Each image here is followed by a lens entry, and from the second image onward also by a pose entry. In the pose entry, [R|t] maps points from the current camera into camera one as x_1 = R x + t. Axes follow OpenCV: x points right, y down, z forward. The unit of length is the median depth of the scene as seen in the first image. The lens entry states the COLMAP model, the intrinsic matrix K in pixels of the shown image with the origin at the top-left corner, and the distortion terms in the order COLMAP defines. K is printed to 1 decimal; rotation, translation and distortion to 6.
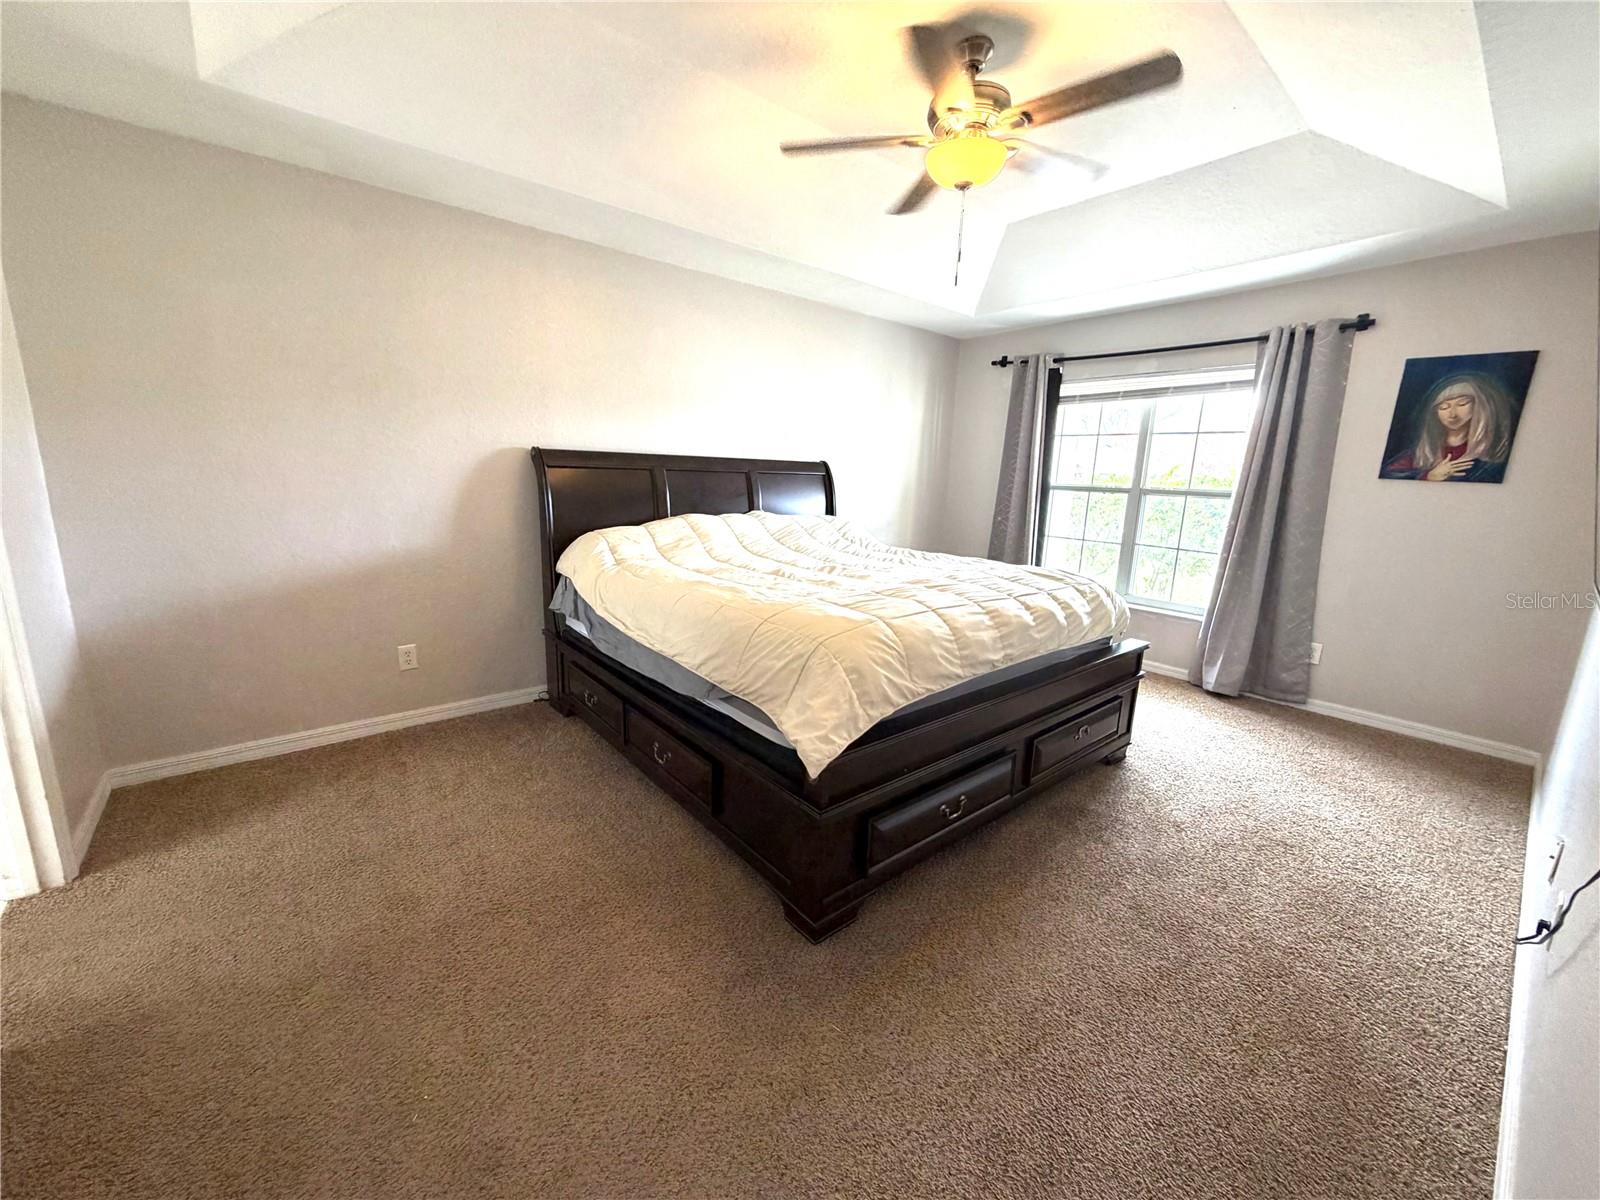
lens RADIAL K [[637.6, 0, 800.0], [0, 637.6, 600.0], [0, 0, 1]] dist [-0.000439, -0.000006]
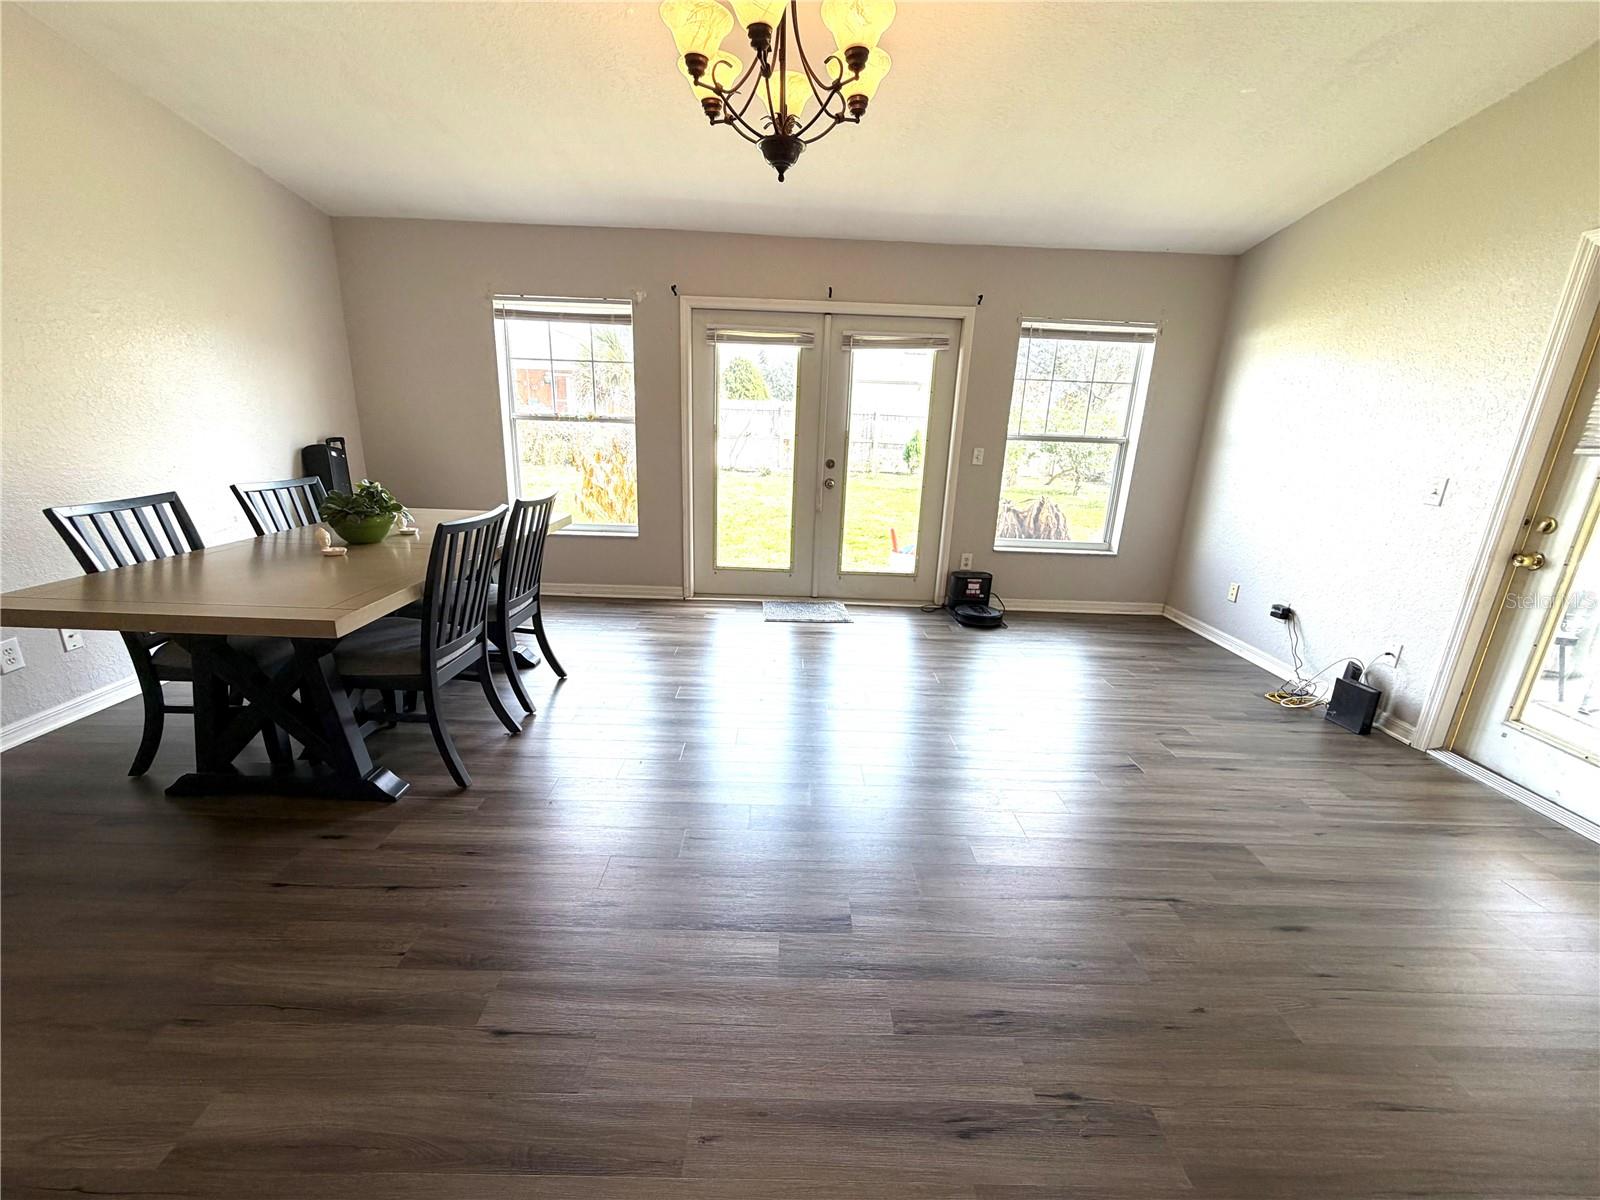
lens RADIAL K [[637.6, 0, 800.0], [0, 637.6, 600.0], [0, 0, 1]] dist [-0.000439, -0.000006]
pose [[0.631629, -0.219663, 0.743500, -0.441322], [0.135361, 0.975536, 0.173224, -0.142068], [-0.763363, -0.008773, 0.645911, 0.626506]]
